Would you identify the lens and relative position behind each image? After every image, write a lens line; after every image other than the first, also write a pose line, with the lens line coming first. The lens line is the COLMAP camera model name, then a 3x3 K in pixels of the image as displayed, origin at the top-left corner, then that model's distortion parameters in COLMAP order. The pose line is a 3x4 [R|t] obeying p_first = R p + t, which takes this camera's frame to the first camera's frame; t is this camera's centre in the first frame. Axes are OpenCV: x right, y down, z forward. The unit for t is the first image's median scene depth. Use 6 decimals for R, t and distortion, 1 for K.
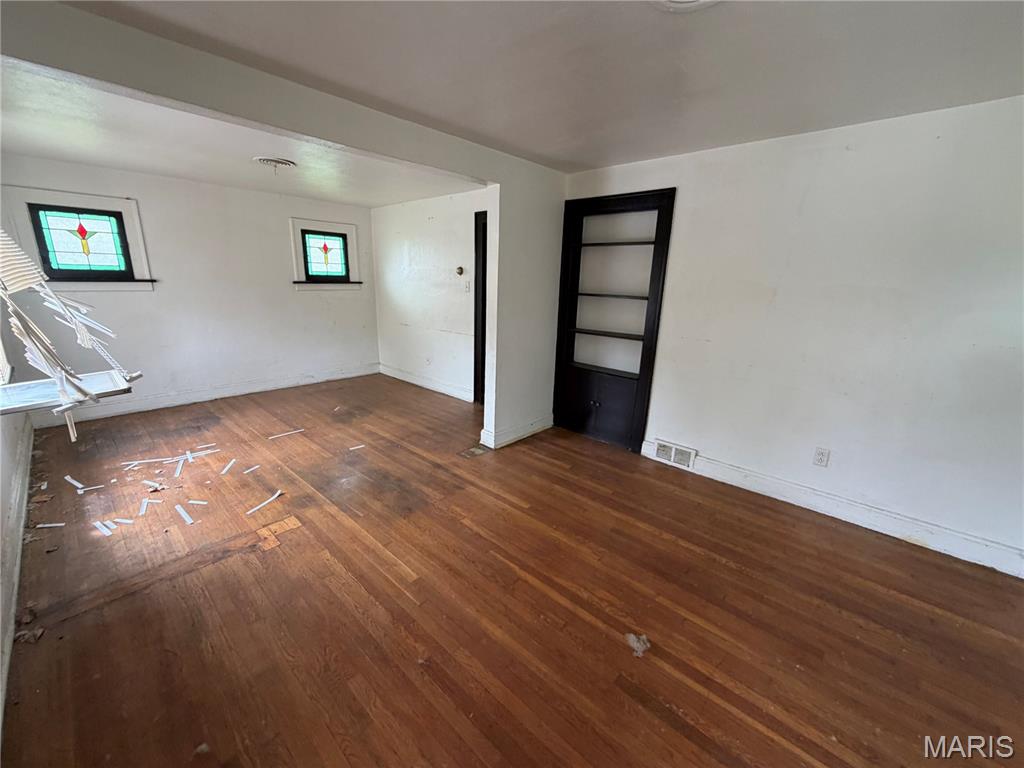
lens RADIAL K [[408.7, 0, 507.5], [0, 408.7, 382.7], [0, 0, 1]] dist [-0.002483, 0.000782]
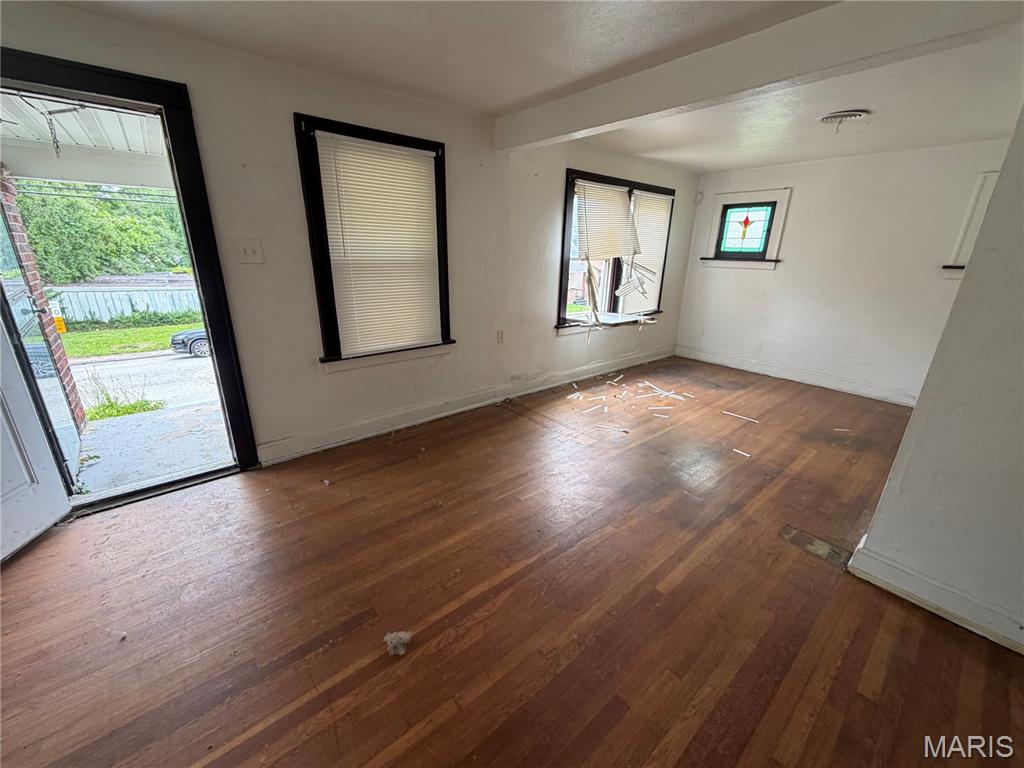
lens RADIAL K [[408.7, 0, 513.6], [0, 408.7, 385.5], [0, 0, 1]] dist [-0.002483, 0.000782]
pose [[-0.123507, 0.290111, -0.948990, 0.645102], [-0.270772, 0.910170, 0.313484, -0.151959], [0.954688, 0.295677, -0.033858, 0.728295]]
